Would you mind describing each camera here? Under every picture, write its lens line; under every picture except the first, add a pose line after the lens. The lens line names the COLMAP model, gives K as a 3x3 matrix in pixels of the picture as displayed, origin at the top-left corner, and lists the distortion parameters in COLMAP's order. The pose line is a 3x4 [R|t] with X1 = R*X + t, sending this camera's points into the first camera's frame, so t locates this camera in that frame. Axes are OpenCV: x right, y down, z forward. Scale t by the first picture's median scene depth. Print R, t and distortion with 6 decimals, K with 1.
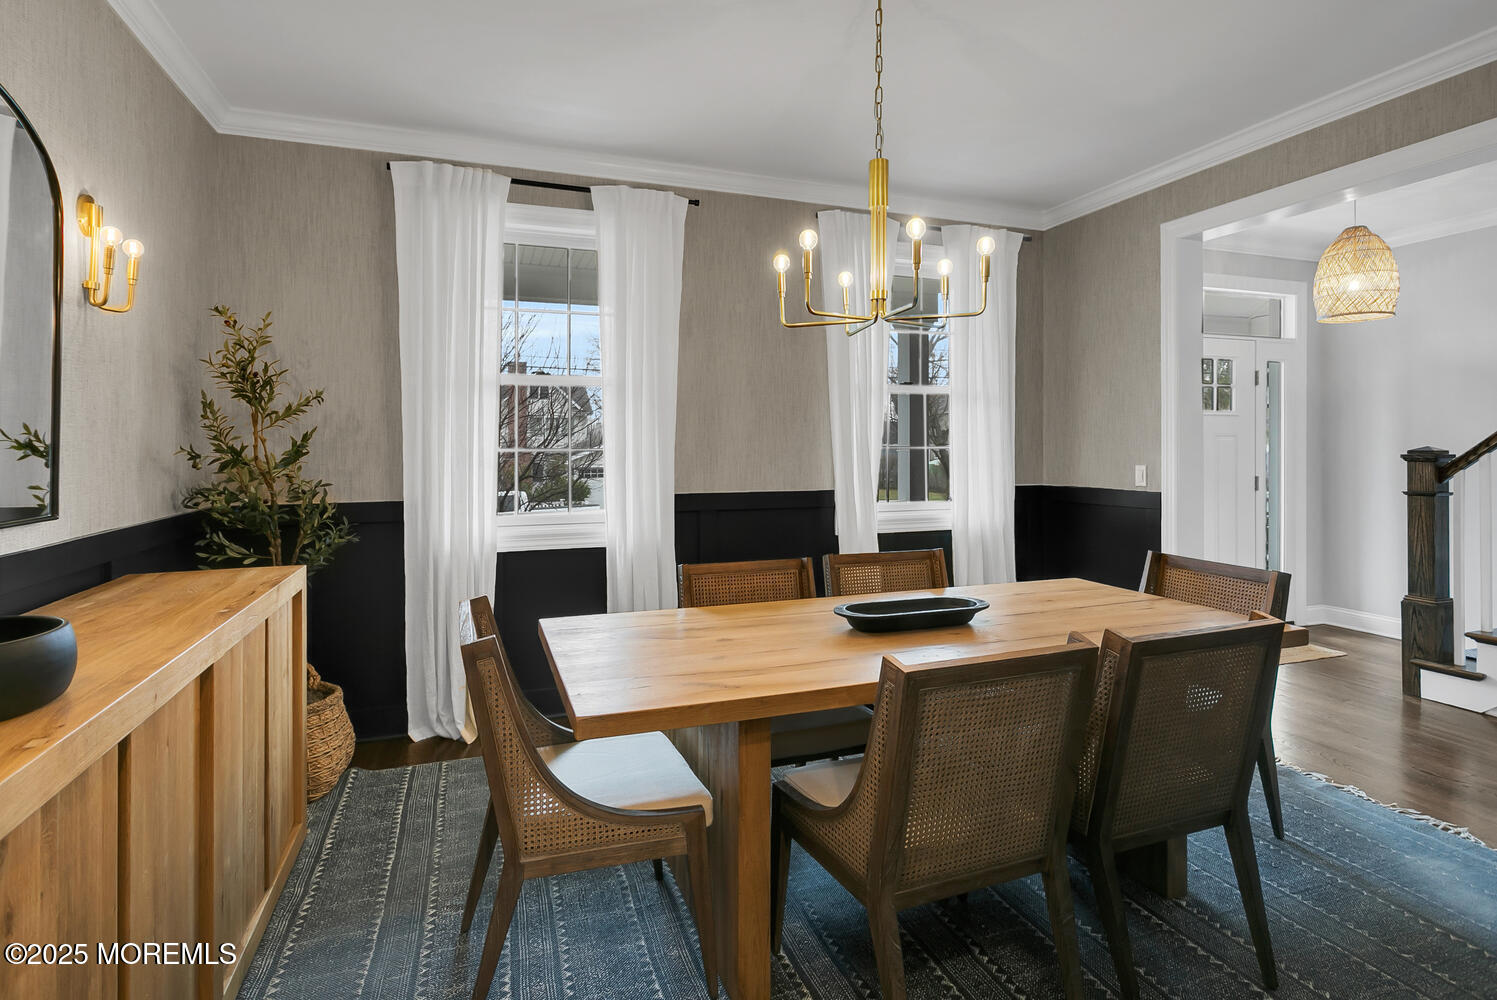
lens RADIAL K [[738.6, 0, 750.3], [0, 738.6, 443.3], [0, 0, 1]] dist [0.010138, 0.000075]
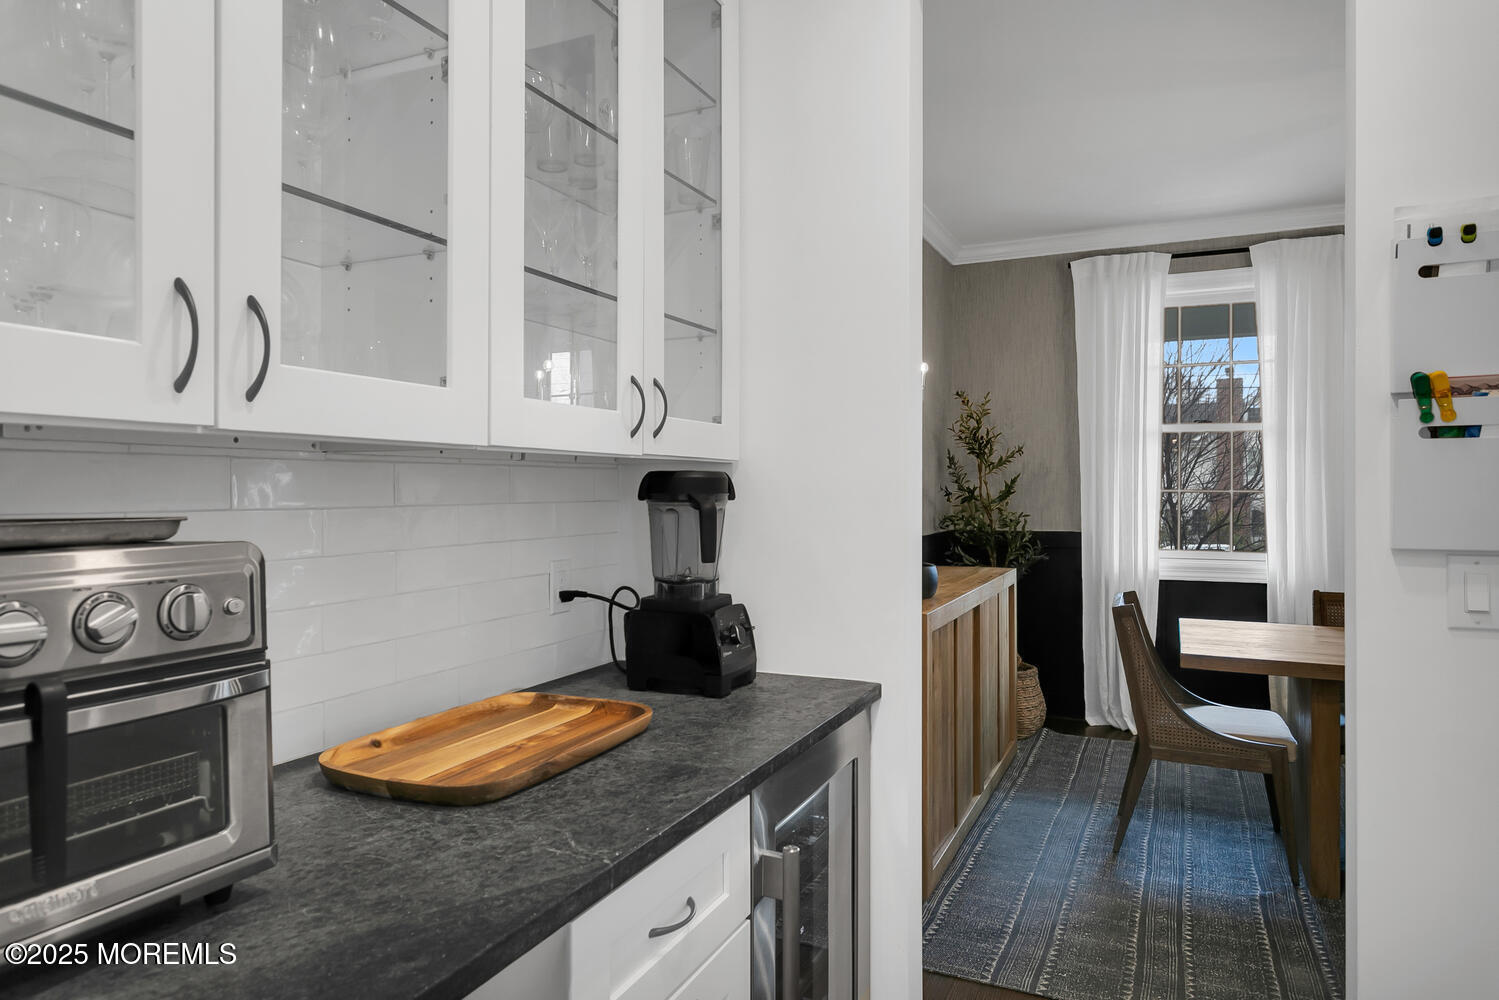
lens RADIAL K [[870.6, 0, 742.1], [0, 870.6, 480.3], [0, 0, 1]] dist [-0.004725, -0.000193]
pose [[0.686096, -0.005684, -0.727489, 0.232946], [-0.000800, 0.999963, -0.008567, 0.005258], [0.727511, 0.006460, 0.686066, -0.475820]]
